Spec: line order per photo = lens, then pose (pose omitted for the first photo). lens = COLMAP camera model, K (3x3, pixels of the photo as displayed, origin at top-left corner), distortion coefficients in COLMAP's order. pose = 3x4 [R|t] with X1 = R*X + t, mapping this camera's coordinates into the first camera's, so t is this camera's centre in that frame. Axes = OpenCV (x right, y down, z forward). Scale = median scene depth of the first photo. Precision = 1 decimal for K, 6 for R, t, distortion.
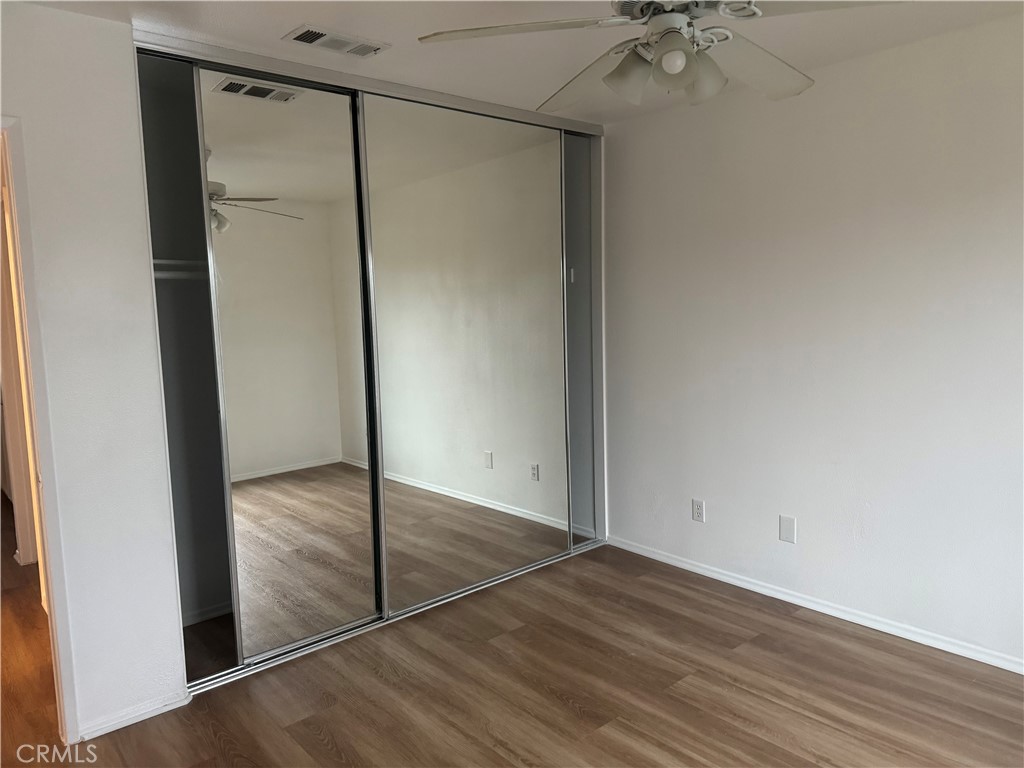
lens RADIAL K [[723.1, 0, 509.6], [0, 723.1, 383.1], [0, 0, 1]] dist [0.015367, -0.052850]
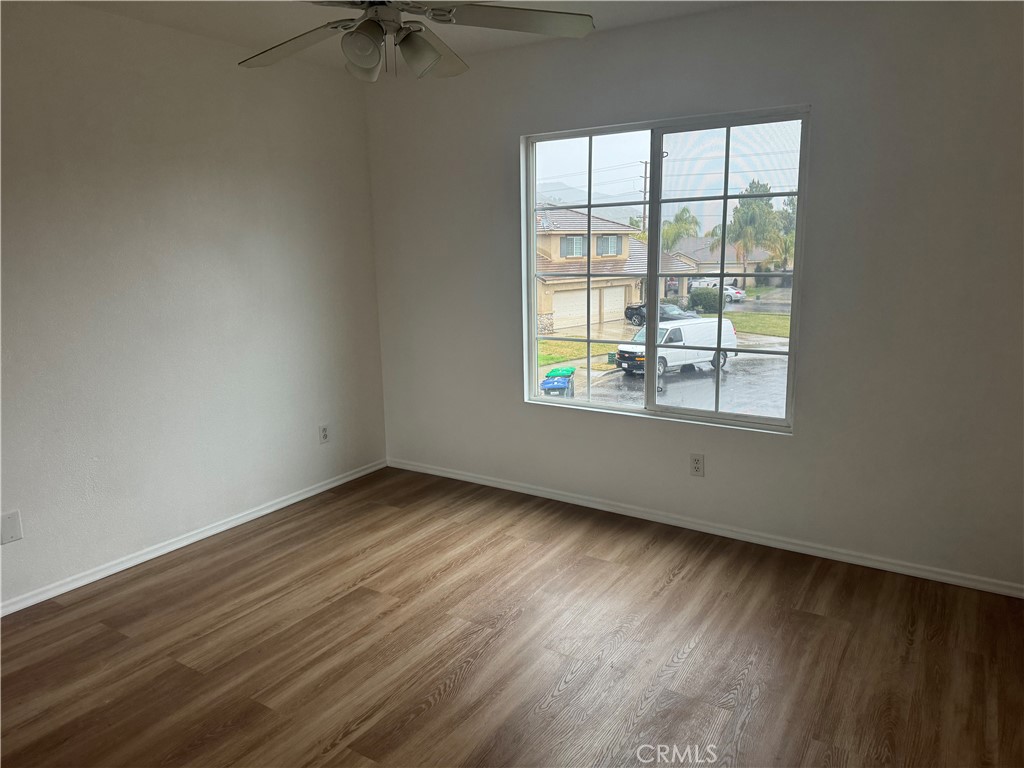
lens RADIAL K [[723.1, 0, 507.1], [0, 723.1, 383.9], [0, 0, 1]] dist [0.015367, -0.052850]
pose [[-0.289094, -0.158659, 0.944061, -0.734659], [0.124179, 0.971623, 0.201317, -0.085800], [-0.949212, 0.175432, -0.261188, 0.803063]]
